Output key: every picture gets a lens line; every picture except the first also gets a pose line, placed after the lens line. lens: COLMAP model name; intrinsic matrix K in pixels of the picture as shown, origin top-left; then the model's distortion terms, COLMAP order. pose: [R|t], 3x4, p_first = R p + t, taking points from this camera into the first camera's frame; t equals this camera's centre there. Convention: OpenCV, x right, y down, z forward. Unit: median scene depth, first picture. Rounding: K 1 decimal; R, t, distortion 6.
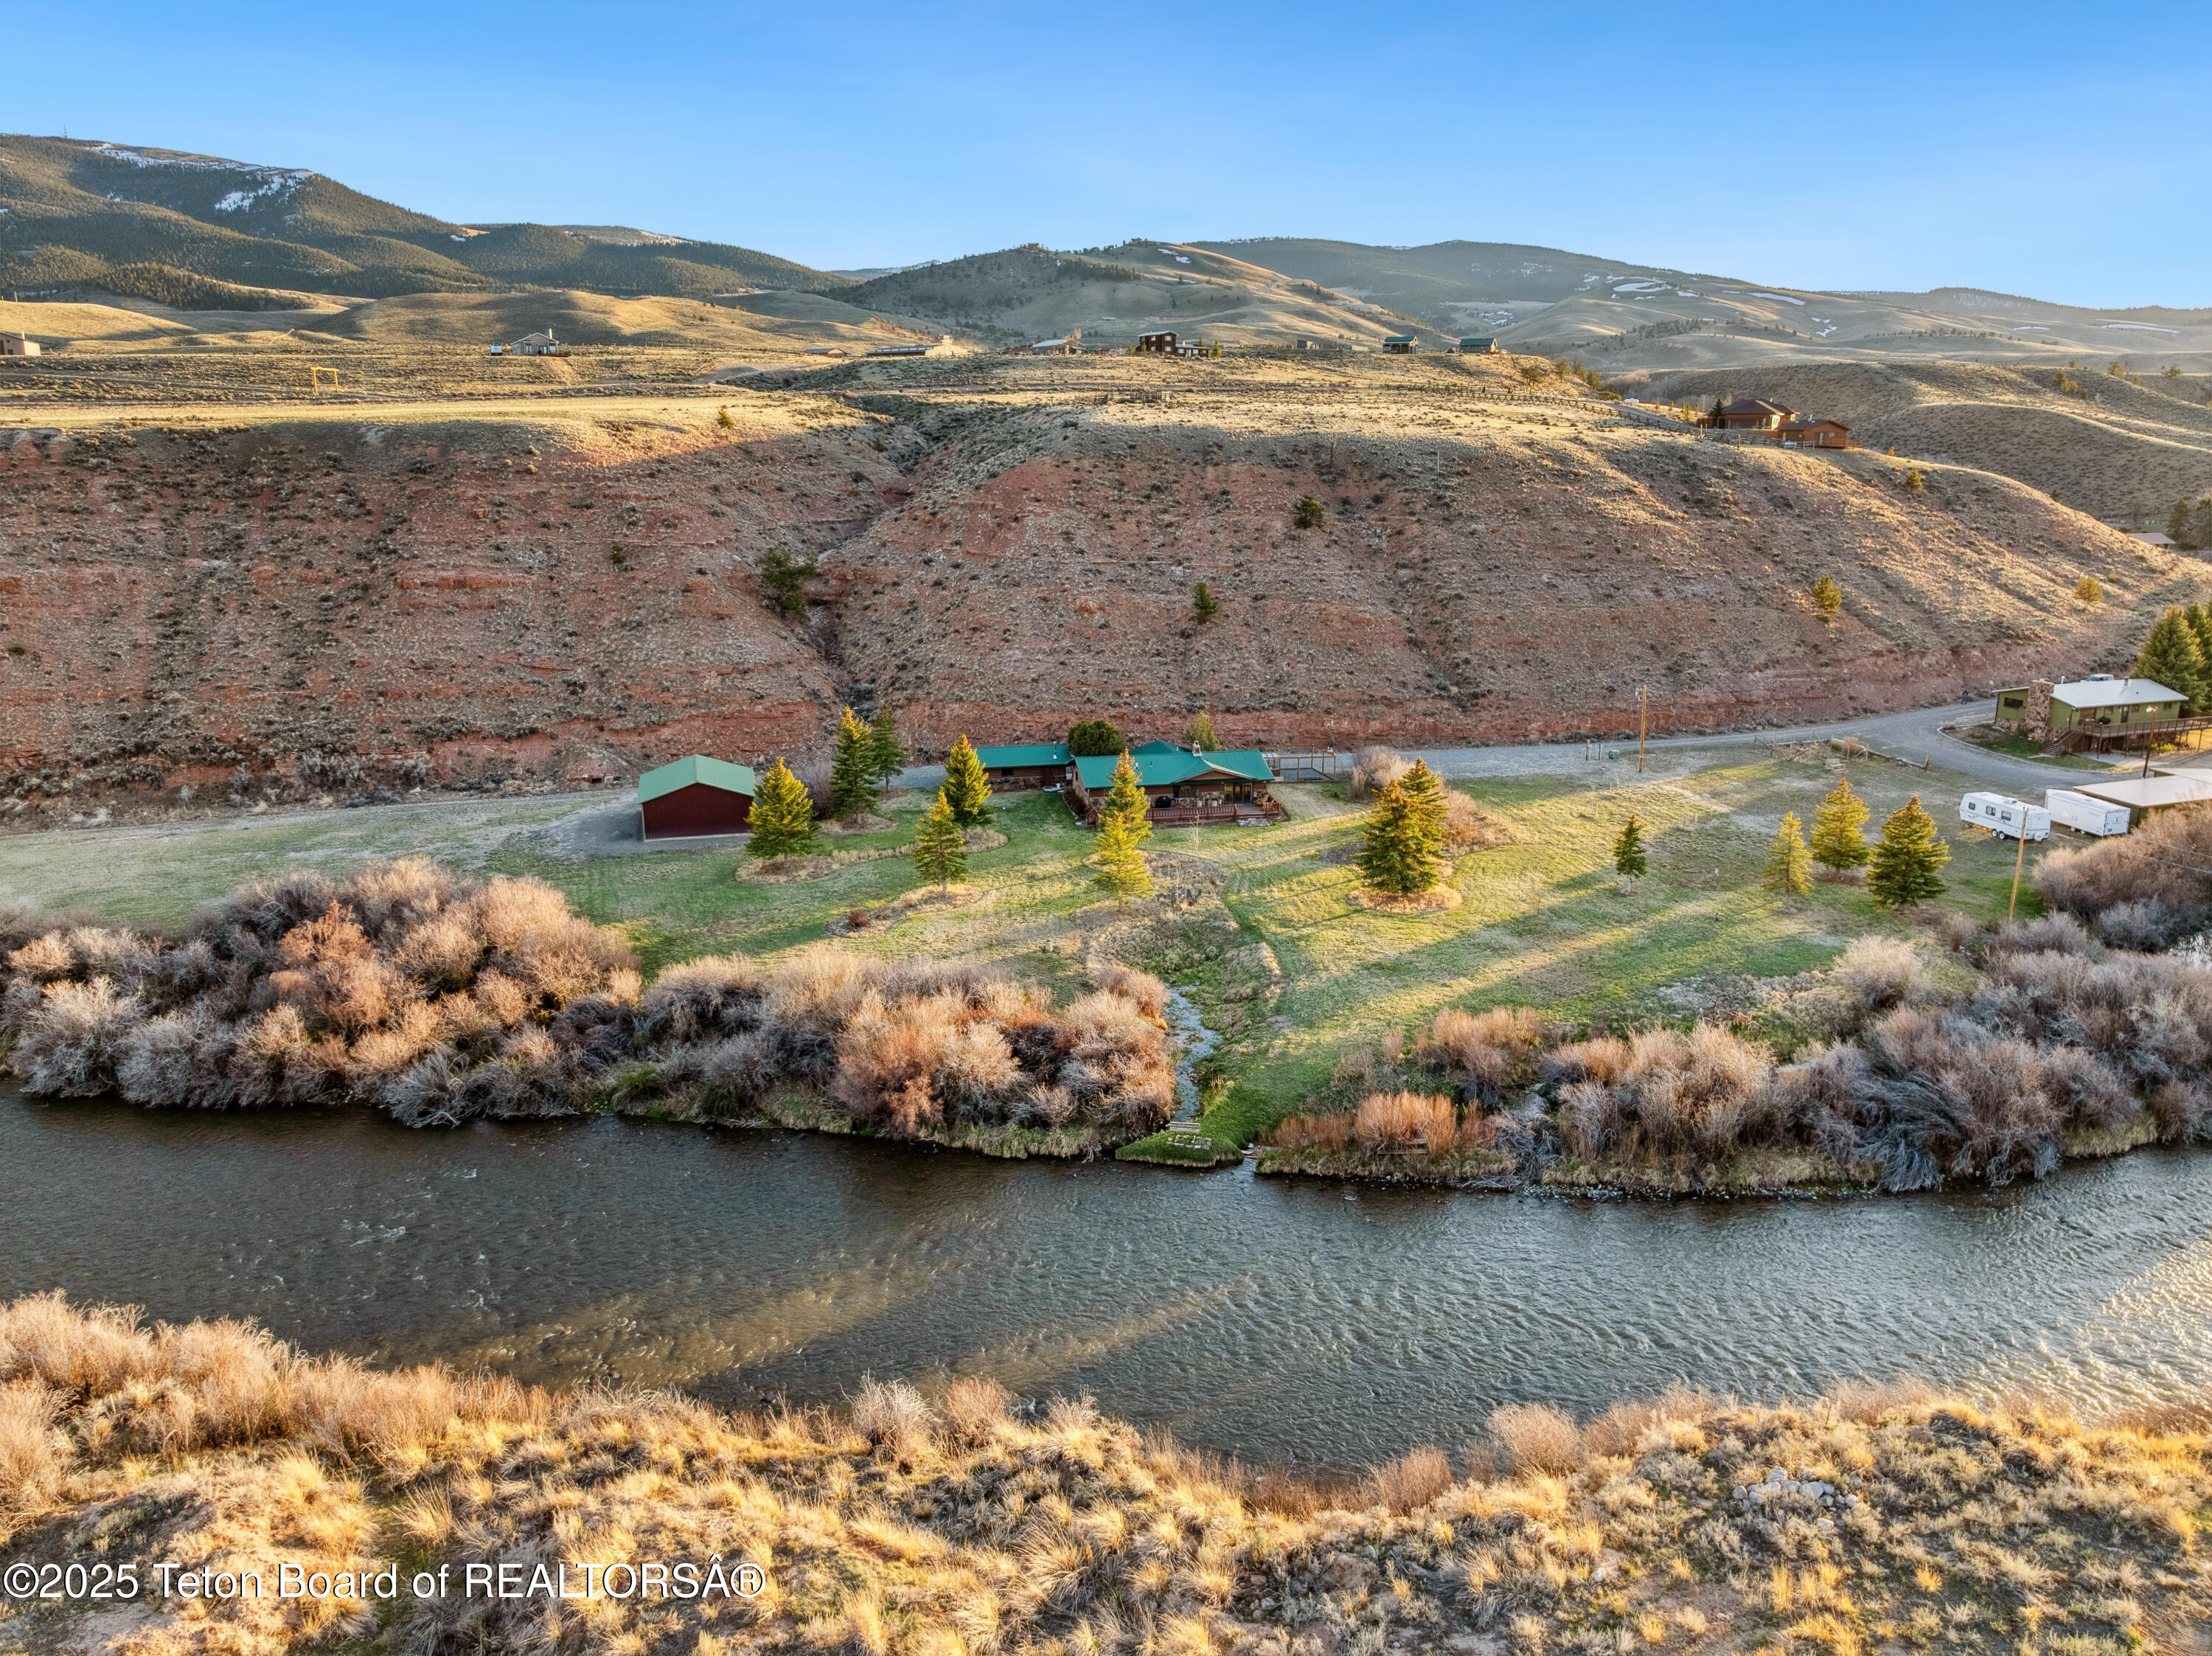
lens RADIAL K [[1561.9, 0, 1115.0], [0, 1561.9, 832.8], [0, 0, 1]] dist [-0.020738, -0.036639]
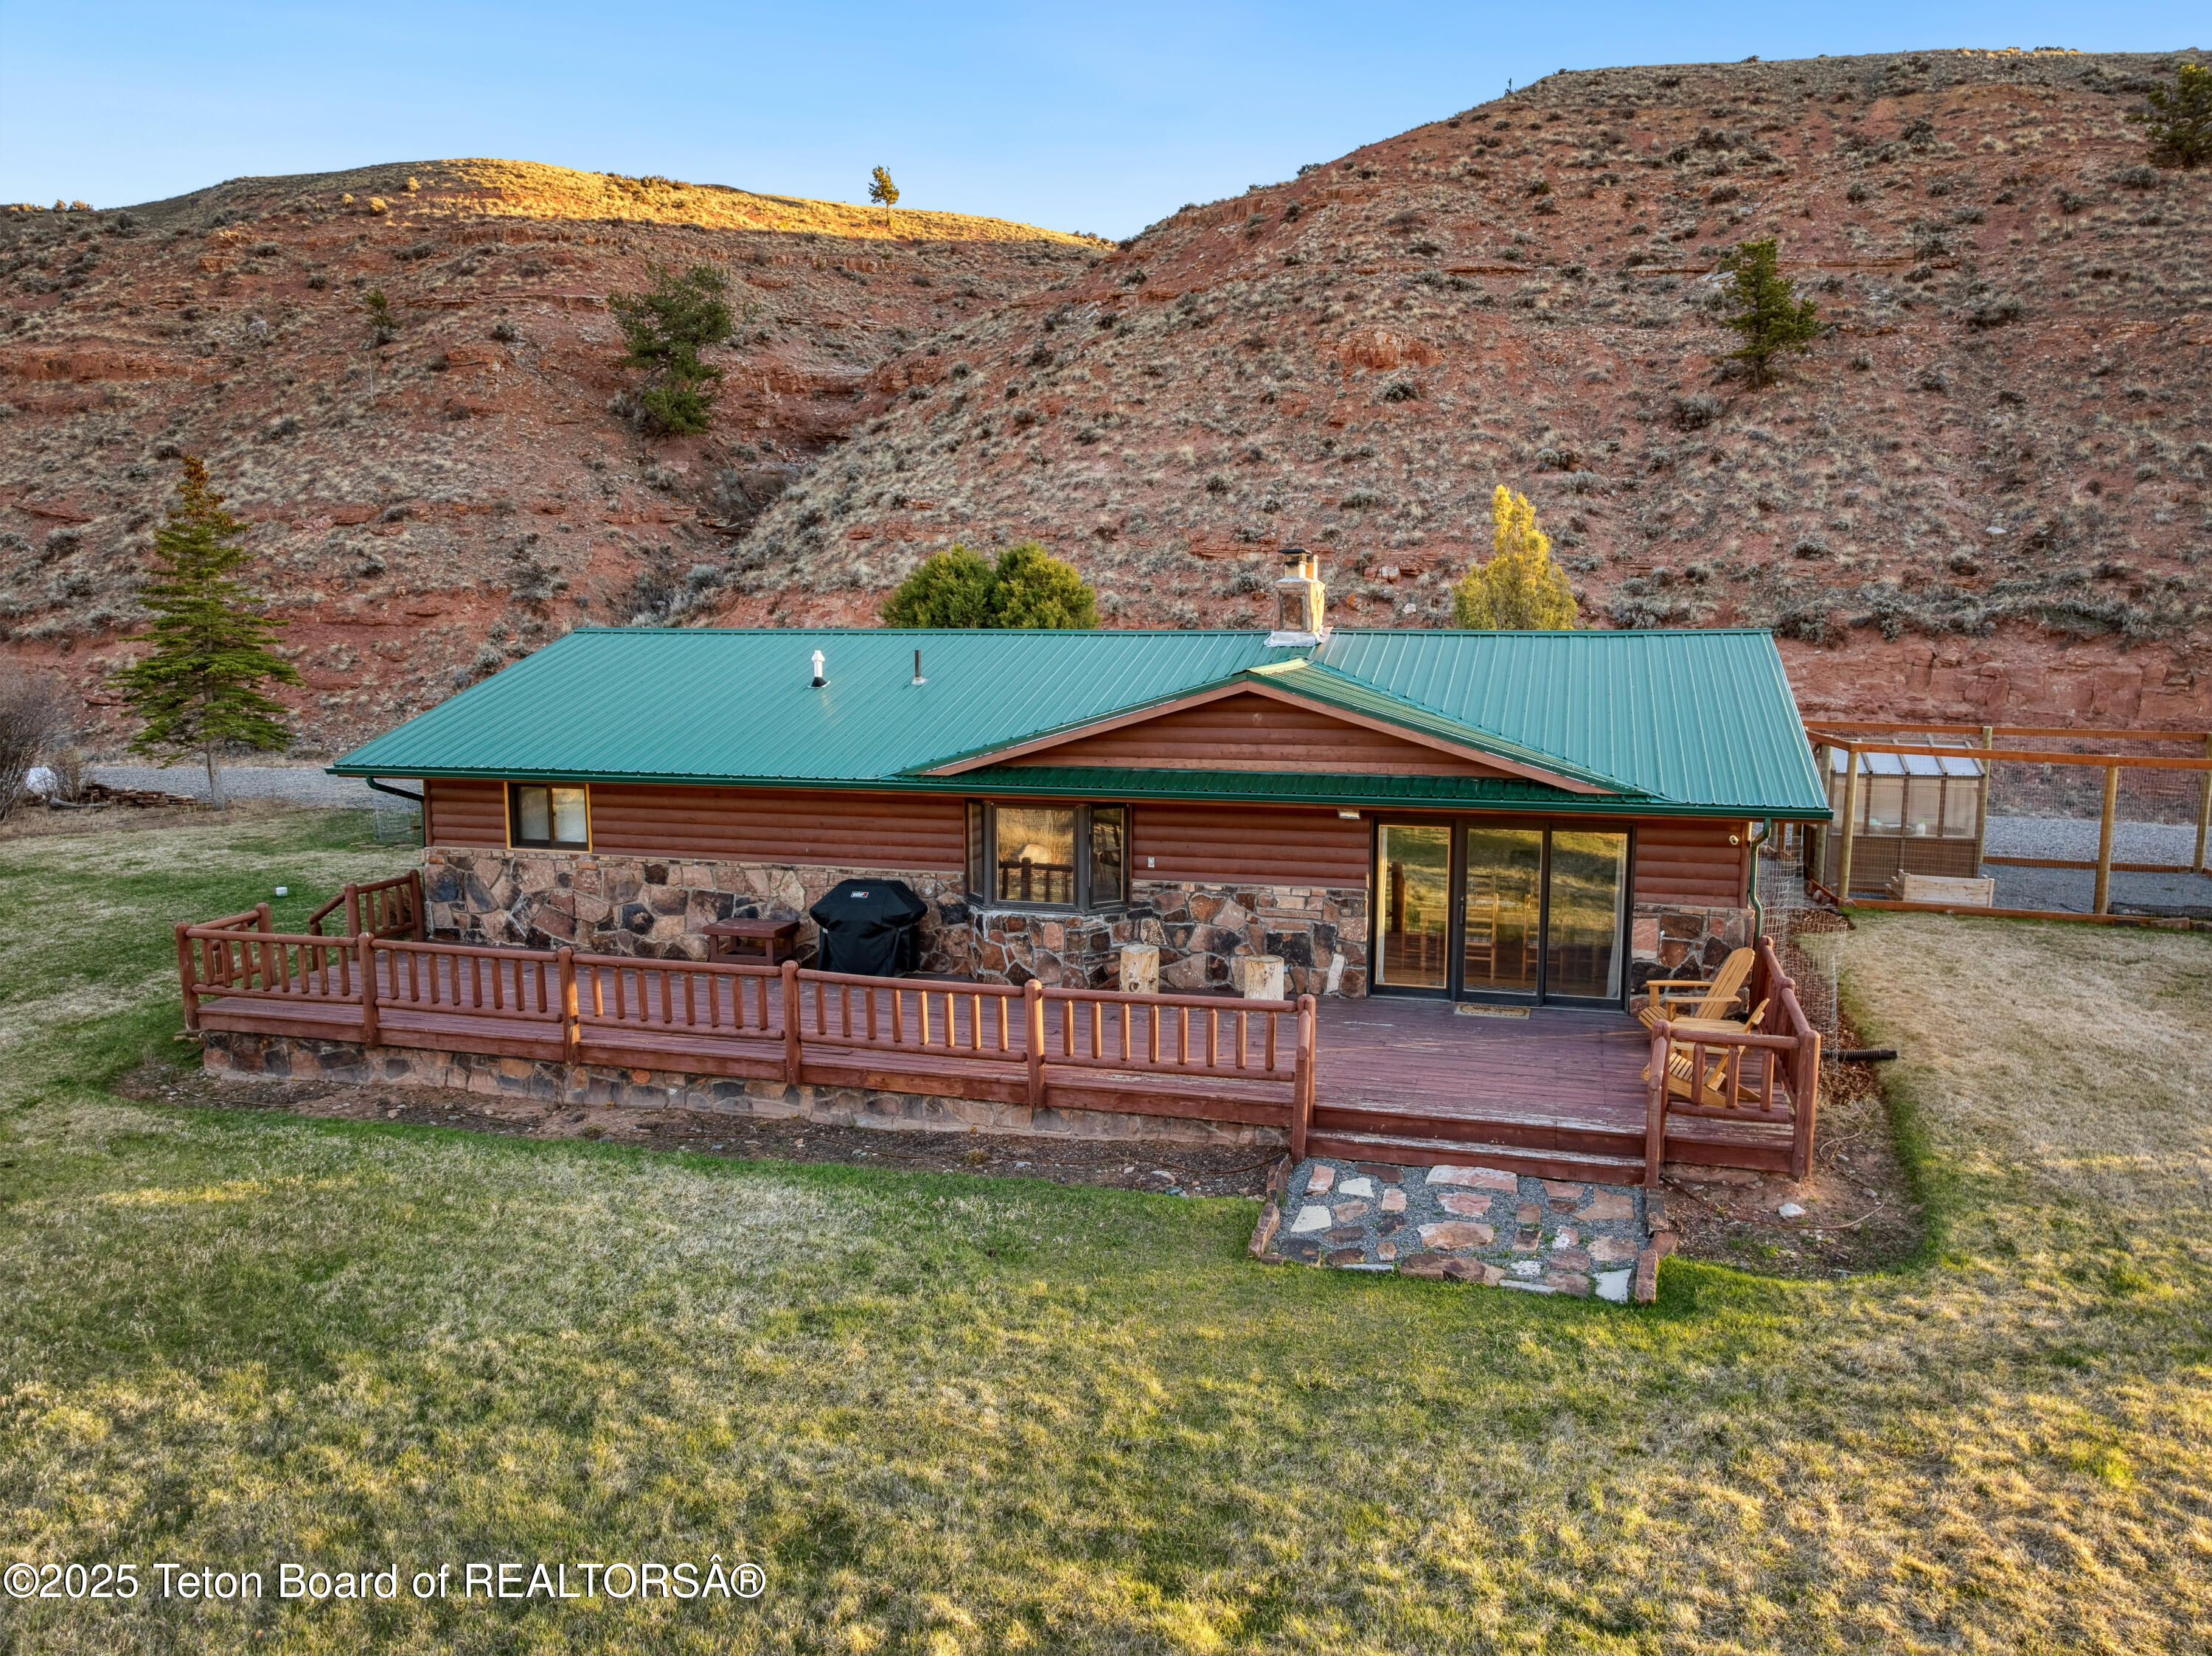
lens RADIAL K [[1561.9, 0, 1115.0], [0, 1561.9, 832.8], [0, 0, 1]] dist [-0.020738, -0.036639]
pose [[0.887884, 0.062365, -0.455820, 0.115276], [-0.114356, 0.989592, -0.087357, -0.019188], [0.445628, 0.129689, 0.885775, 0.949316]]
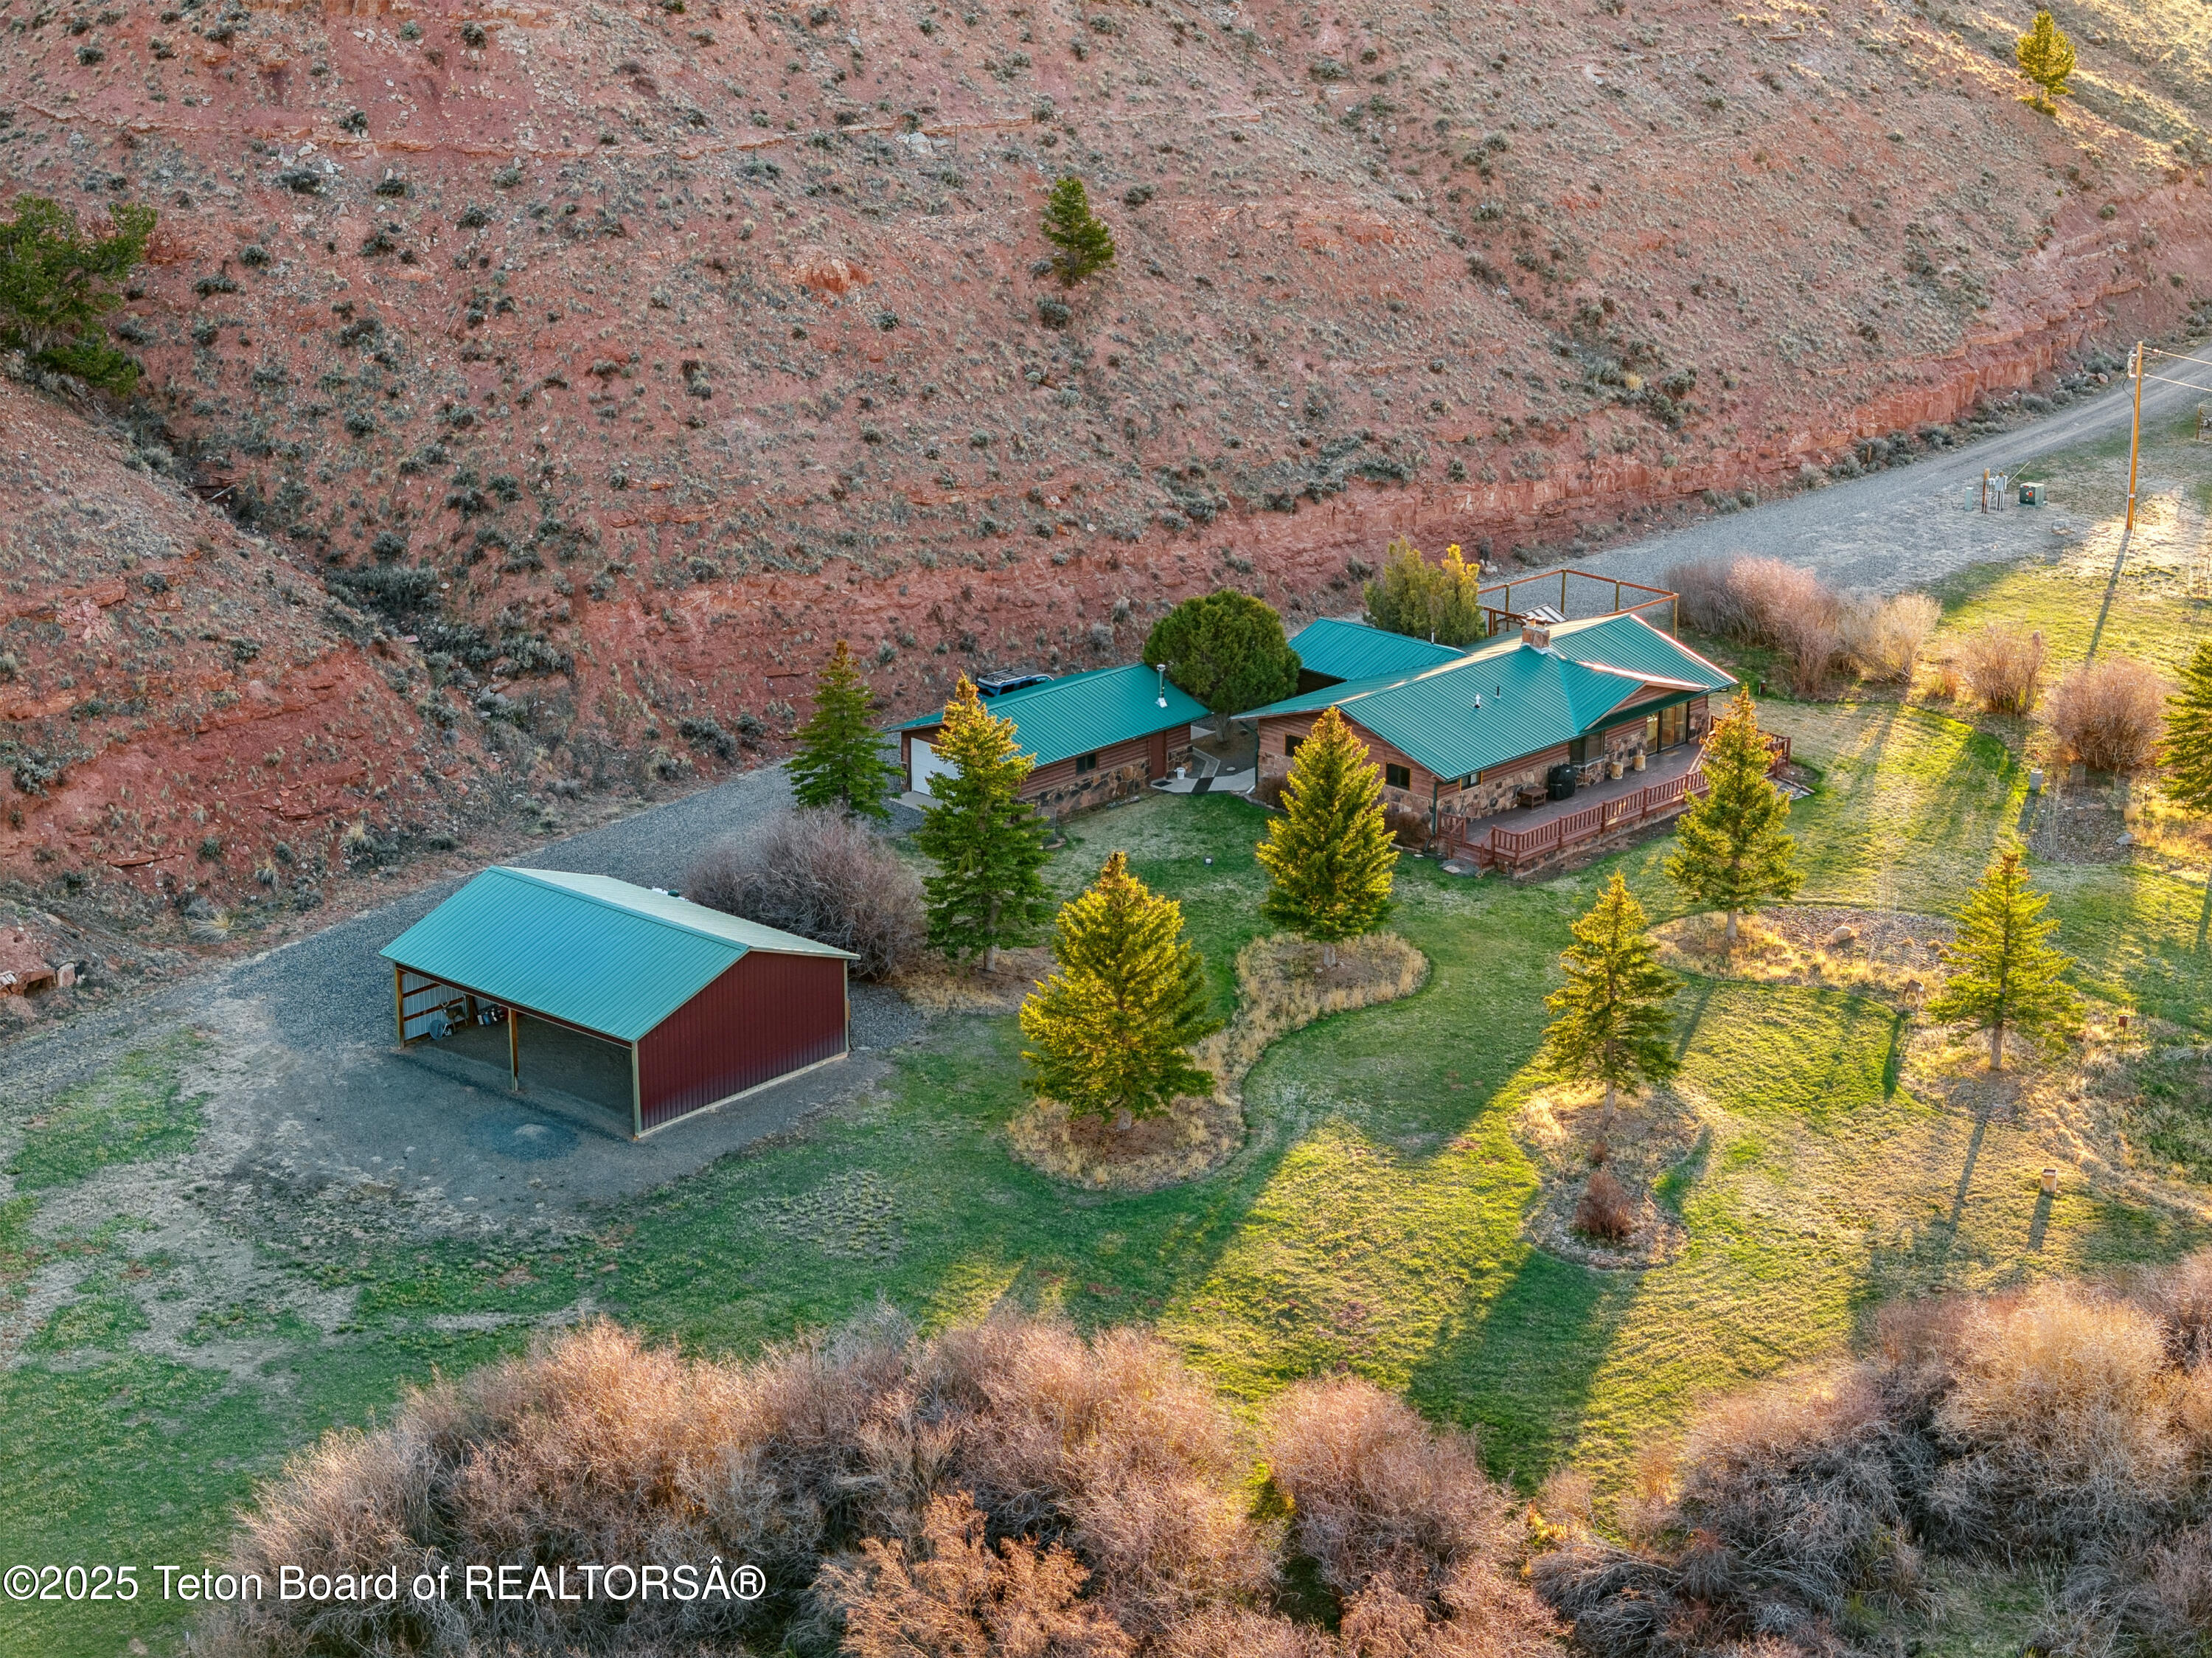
lens RADIAL K [[4450.2, 0, 1108.2], [0, 4450.2, 865.5], [0, 0, 1]] dist [-0.180674, 1.272361]
pose [[0.826704, -0.179327, 0.533294, -0.749721], [0.135876, 0.983425, 0.120056, -0.165488], [-0.545983, -0.026789, 0.837368, 0.078251]]
